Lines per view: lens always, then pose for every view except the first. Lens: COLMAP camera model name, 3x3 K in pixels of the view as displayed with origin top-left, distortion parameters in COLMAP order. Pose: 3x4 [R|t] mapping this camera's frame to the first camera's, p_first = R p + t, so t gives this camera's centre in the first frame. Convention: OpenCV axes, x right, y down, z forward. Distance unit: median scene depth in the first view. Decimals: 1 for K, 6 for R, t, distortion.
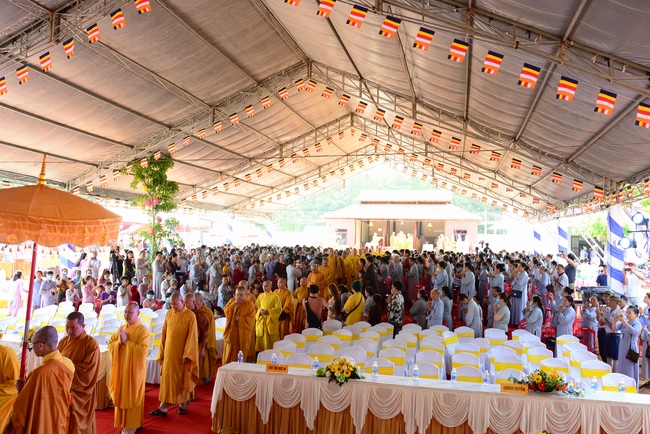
lens RADIAL K [[513.2, 0, 332.4], [0, 513.2, 217.8], [0, 0, 1]] dist [-0.161357, 0.119584]
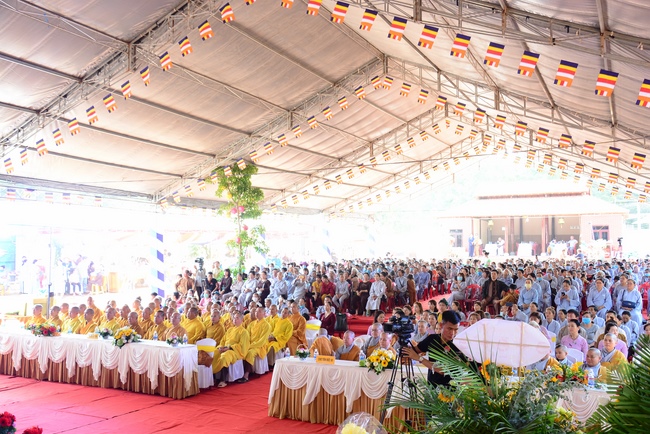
lens RADIAL K [[604.0, 0, 325.0], [0, 604.0, 217.0], [0, 0, 1]] dist [-0.120918, 0.192427]
pose [[0.973197, -0.038812, -0.226673, 0.076543], [0.038391, 0.999243, -0.006268, -0.003435], [0.226745, -0.002602, 0.973951, -0.109775]]
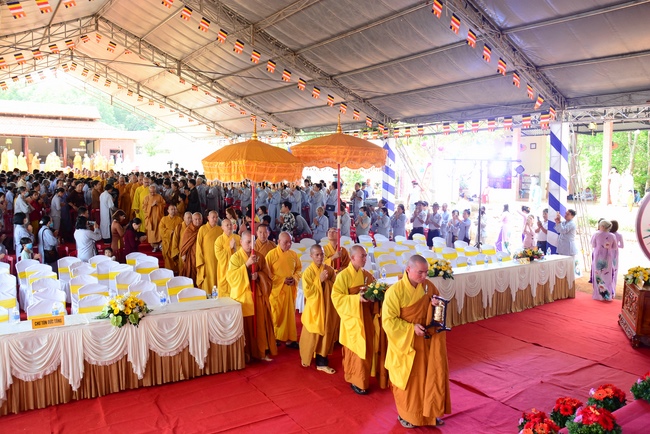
lens RADIAL K [[510.8, 0, 336.4], [0, 510.8, 222.4], [0, 0, 1]] dist [-0.156105, 0.123031]
pose [[0.660325, -0.087725, 0.745838, -0.415264], [-0.041877, 0.987307, 0.153203, -0.002675], [-0.749811, -0.132397, 0.648270, 0.137582]]
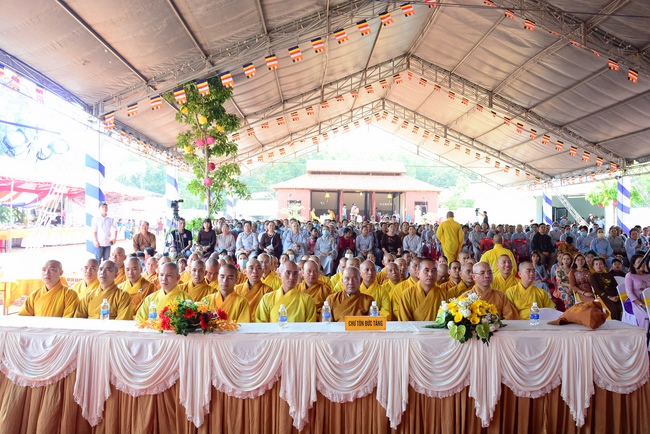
lens RADIAL K [[510.8, 0, 336.4], [0, 510.8, 222.4], [0, 0, 1]] dist [-0.156105, 0.123031]
pose [[0.960748, -0.008652, 0.277288, -0.386792], [-0.002342, 0.999225, 0.039291, 0.058226], [-0.277413, -0.038398, 0.959983, 0.248787]]
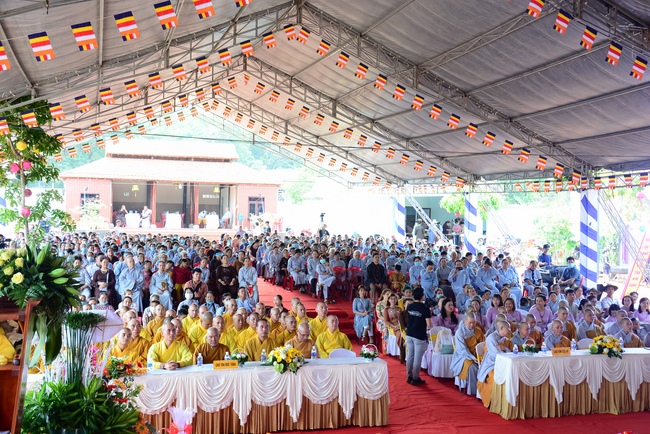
lens RADIAL K [[734.6, 0, 333.5], [0, 734.6, 224.9], [0, 0, 1]] dist [0.006129, 0.268271]
pose [[0.851494, -0.015085, 0.524147, -0.531065], [-0.025286, 0.997242, 0.069779, -0.033222], [-0.523754, -0.072670, 0.848764, -0.043705]]
